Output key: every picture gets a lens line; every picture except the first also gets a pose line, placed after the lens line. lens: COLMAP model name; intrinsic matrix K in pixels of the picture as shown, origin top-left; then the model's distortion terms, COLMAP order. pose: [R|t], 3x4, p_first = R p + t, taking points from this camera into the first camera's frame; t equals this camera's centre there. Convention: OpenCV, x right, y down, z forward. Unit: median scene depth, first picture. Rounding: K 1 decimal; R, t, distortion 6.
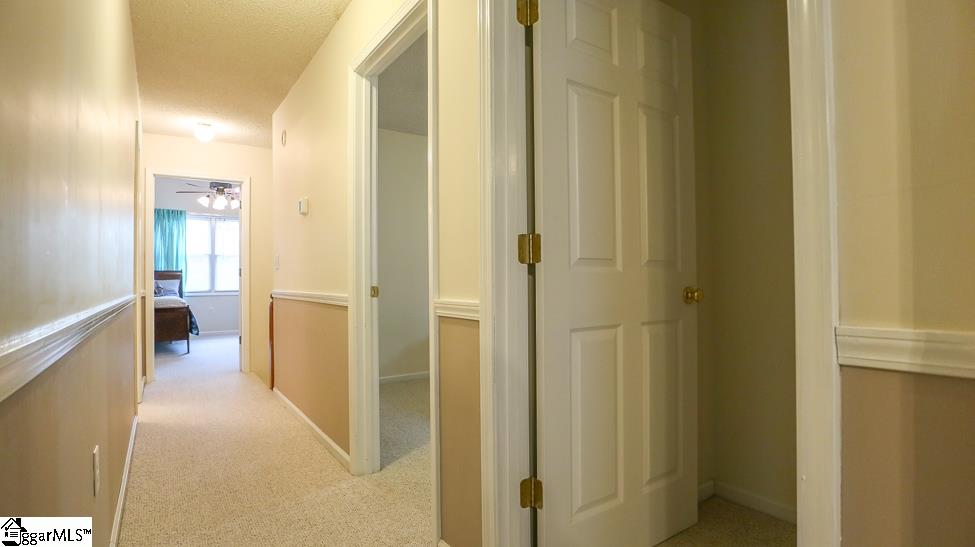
lens RADIAL K [[492.7, 0, 490.0], [0, 492.7, 270.4], [0, 0, 1]] dist [-0.024681, 0.000354]
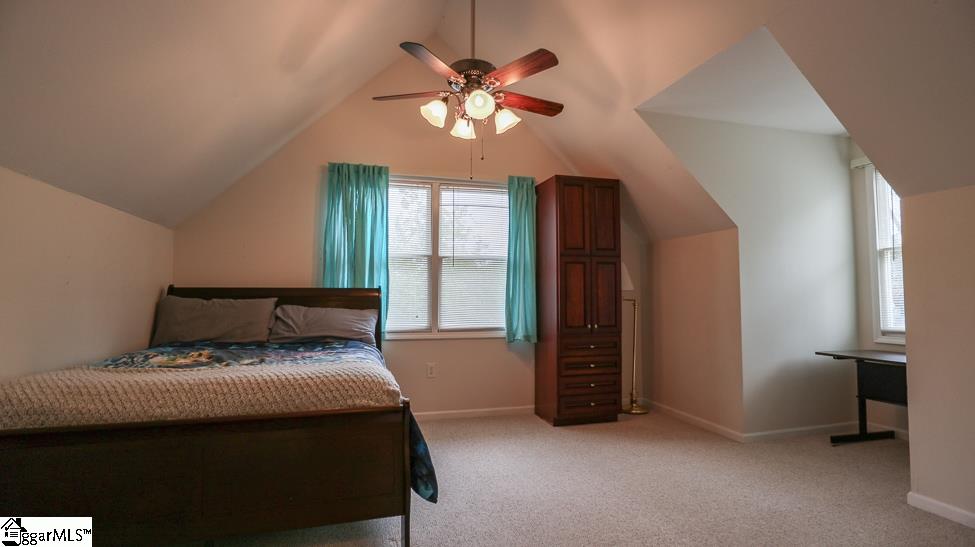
lens RADIAL K [[492.7, 0, 490.0], [0, 492.7, 270.4], [0, 0, 1]] dist [-0.024681, 0.000354]
pose [[0.947129, -0.009004, -0.320726, -0.370094], [-0.001853, 0.999436, -0.033529, -0.001249], [0.320847, 0.032350, 0.946578, 0.569461]]
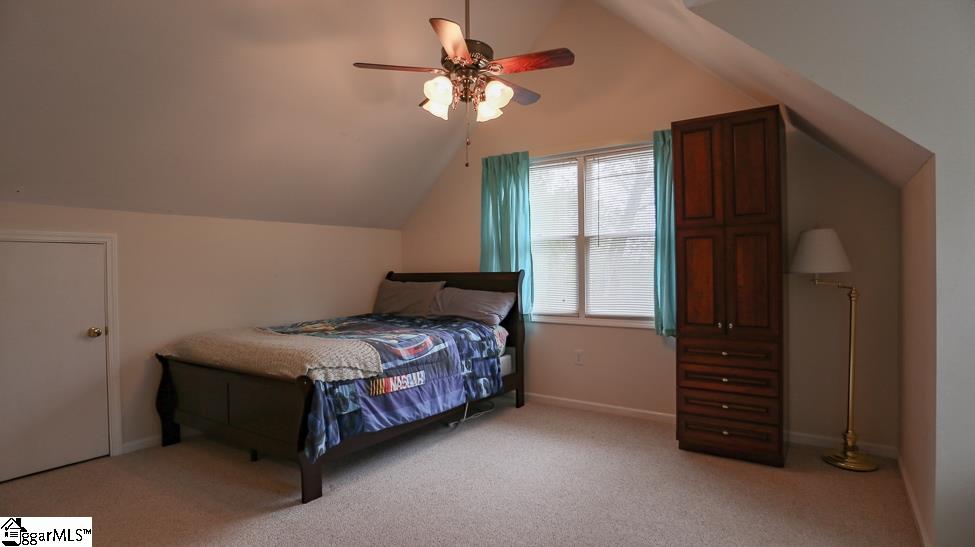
lens RADIAL K [[492.7, 0, 490.0], [0, 492.7, 270.4], [0, 0, 1]] dist [-0.024681, 0.000354]
pose [[0.366926, 0.009529, -0.930201, -0.171924], [0.026452, 0.999436, 0.020672, -0.012717], [0.929874, -0.032191, 0.366468, 0.783387]]
